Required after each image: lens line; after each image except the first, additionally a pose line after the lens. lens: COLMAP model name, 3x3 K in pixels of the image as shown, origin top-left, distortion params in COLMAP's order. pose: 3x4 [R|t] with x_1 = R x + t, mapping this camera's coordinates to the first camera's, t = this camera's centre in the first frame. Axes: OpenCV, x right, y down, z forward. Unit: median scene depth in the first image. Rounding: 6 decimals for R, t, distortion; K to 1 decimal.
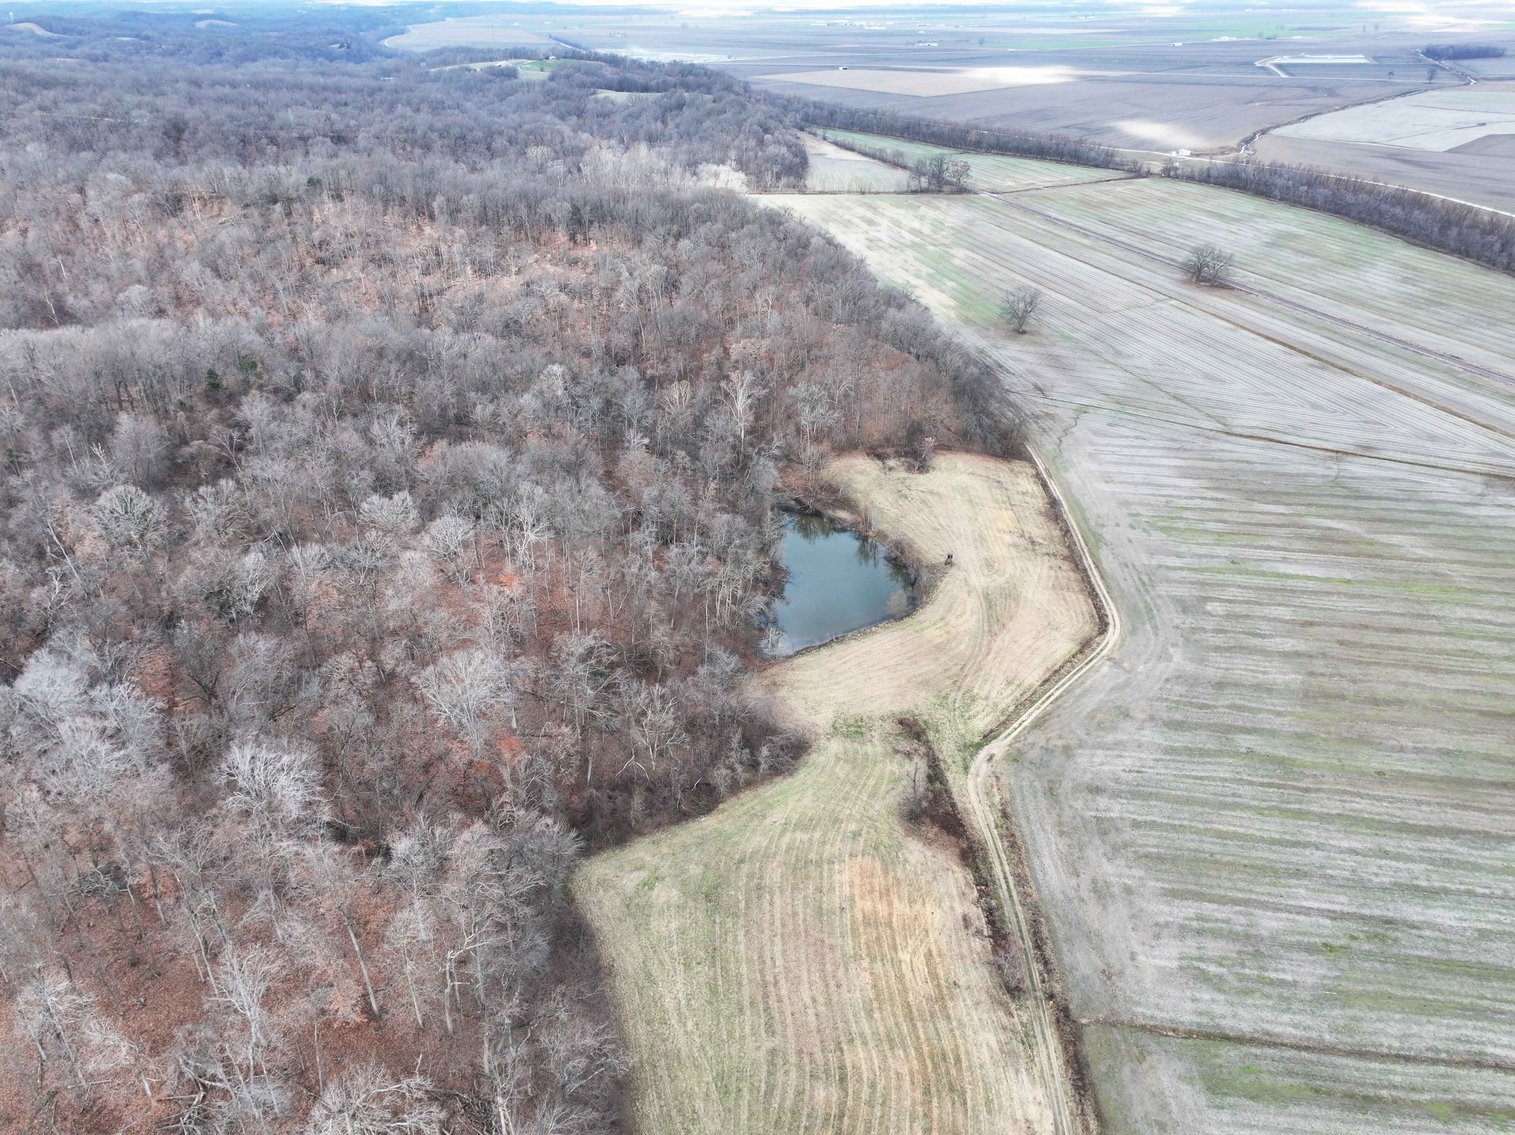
lens RADIAL K [[1067.9, 0, 766.2], [0, 1067.9, 566.1], [0, 0, 1]] dist [-0.001065, 0.011054]
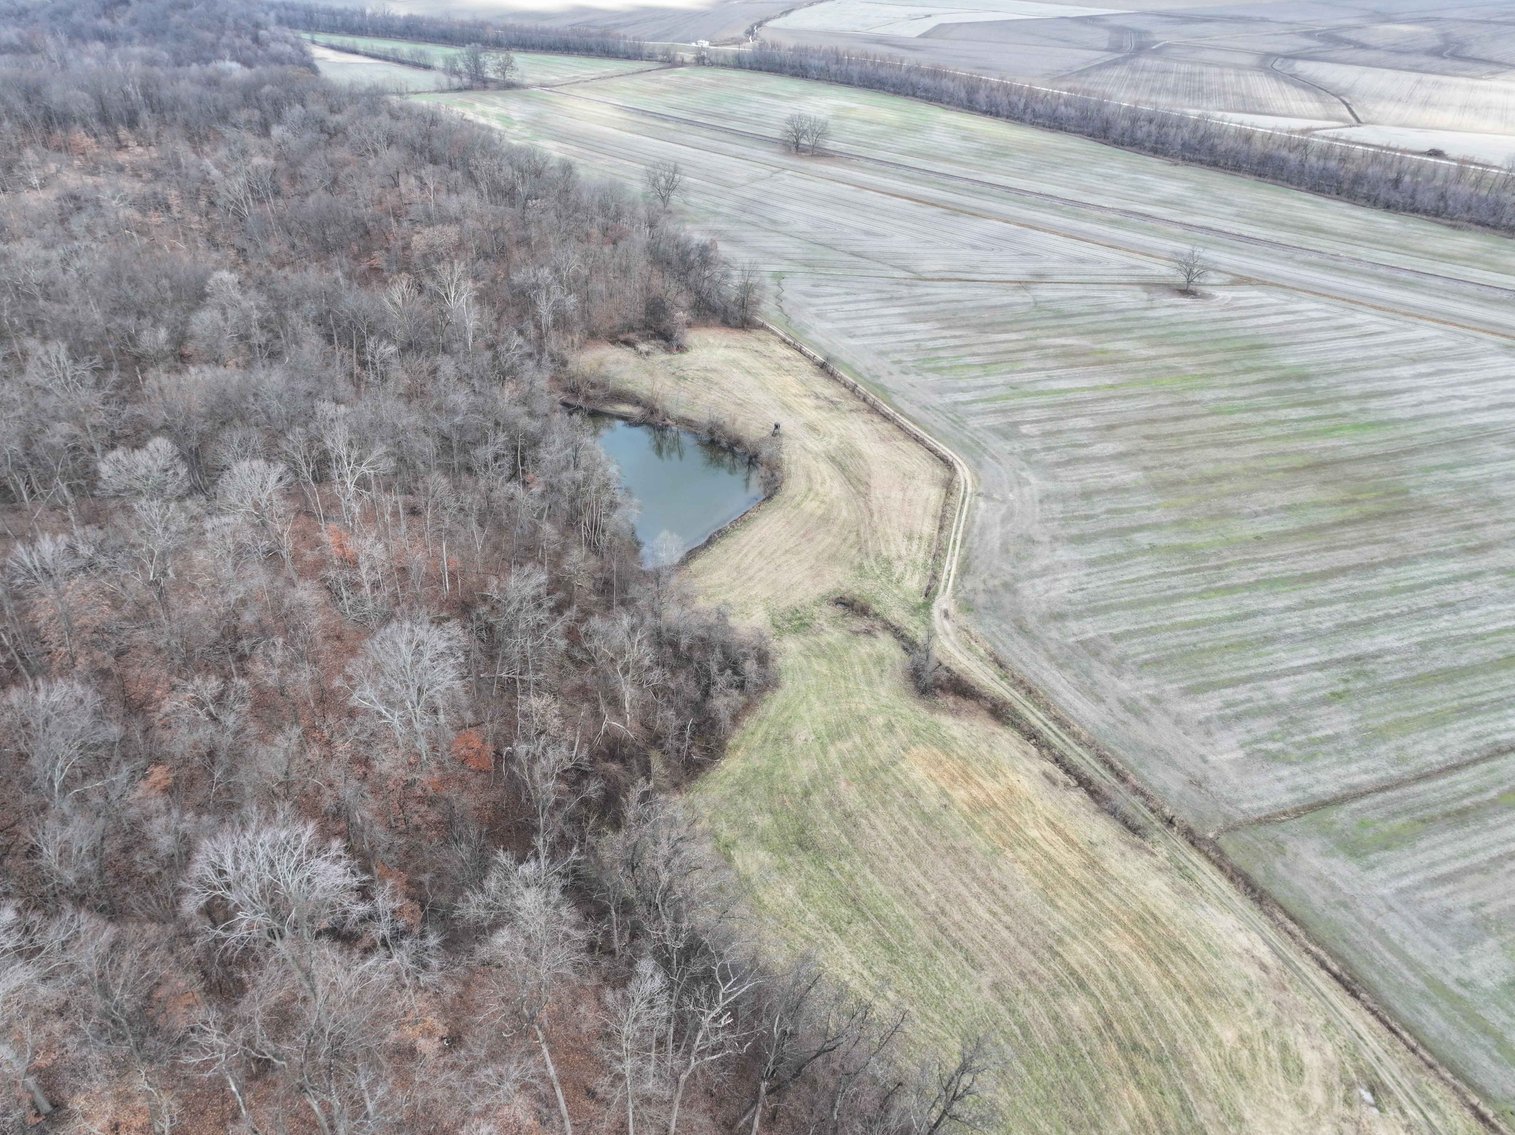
lens RADIAL K [[1067.9, 0, 766.2], [0, 1067.9, 566.1], [0, 0, 1]] dist [-0.001065, 0.011054]
pose [[0.891288, -0.223628, 0.394457, -0.251011], [0.200423, 0.974625, 0.099679, 0.016479], [-0.406739, -0.009785, 0.913492, 0.208240]]
